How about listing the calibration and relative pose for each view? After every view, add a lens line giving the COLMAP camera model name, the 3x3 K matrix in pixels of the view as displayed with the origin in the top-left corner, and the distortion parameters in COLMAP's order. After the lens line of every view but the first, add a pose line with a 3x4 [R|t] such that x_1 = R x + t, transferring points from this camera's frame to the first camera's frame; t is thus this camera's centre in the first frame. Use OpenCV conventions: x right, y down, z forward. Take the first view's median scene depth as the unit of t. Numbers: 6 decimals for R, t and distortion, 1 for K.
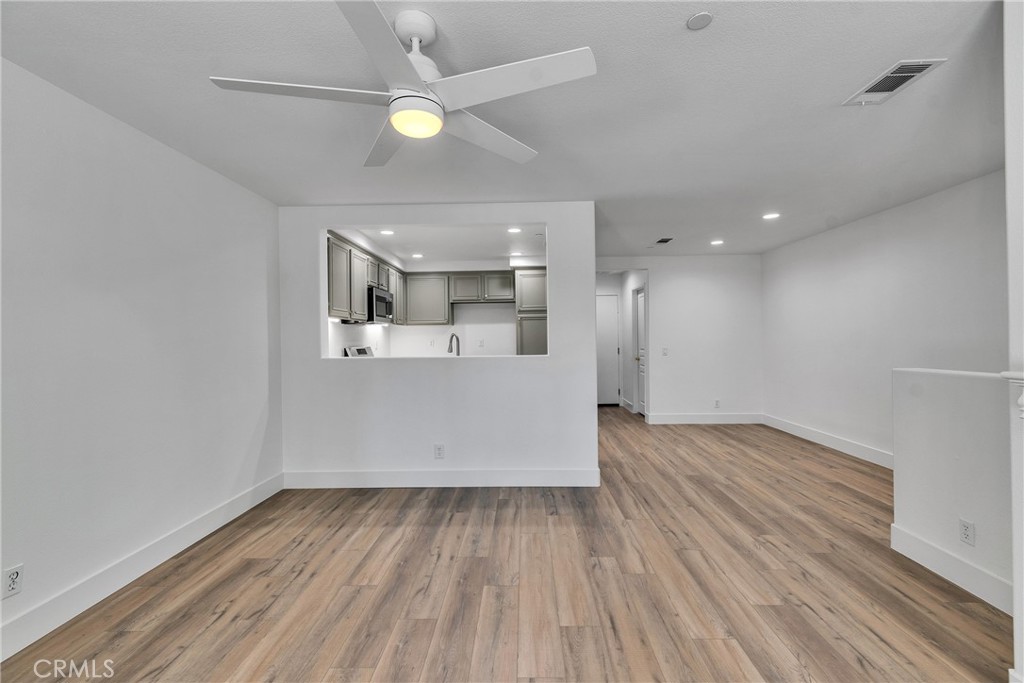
lens RADIAL K [[448.3, 0, 516.9], [0, 448.3, 334.1], [0, 0, 1]] dist [0.007294, -0.002877]
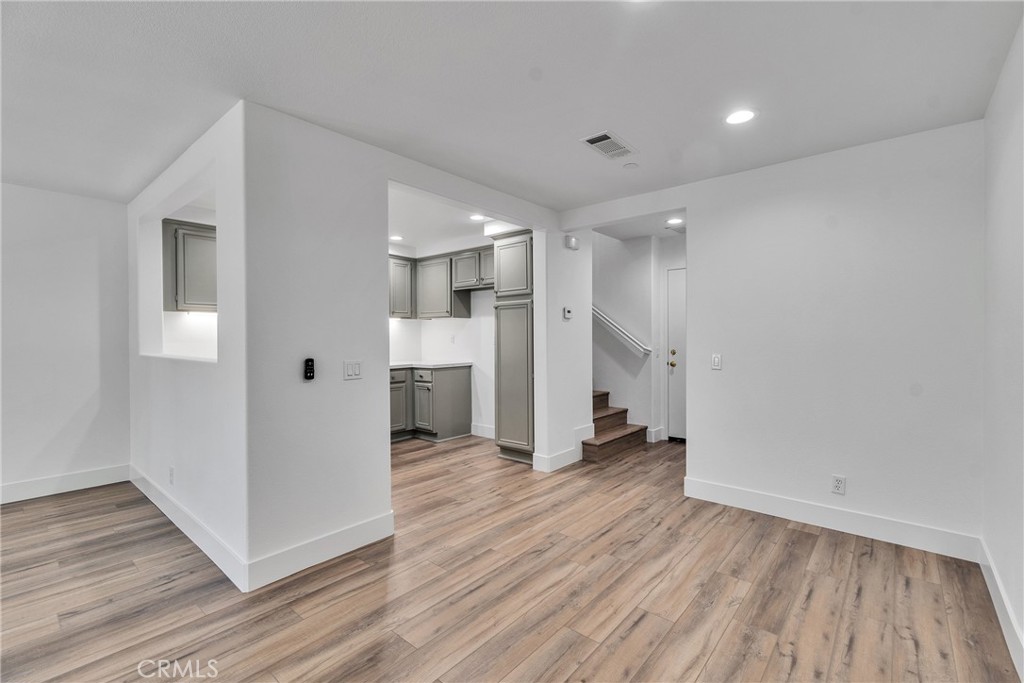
lens RADIAL K [[448.3, 0, 511.8], [0, 448.3, 335.9], [0, 0, 1]] dist [0.007294, -0.002877]
pose [[0.768796, 0.009447, -0.639424, 0.969174], [0.003334, 0.999818, 0.018780, -0.005204], [0.639485, -0.016570, 0.768625, 0.916967]]
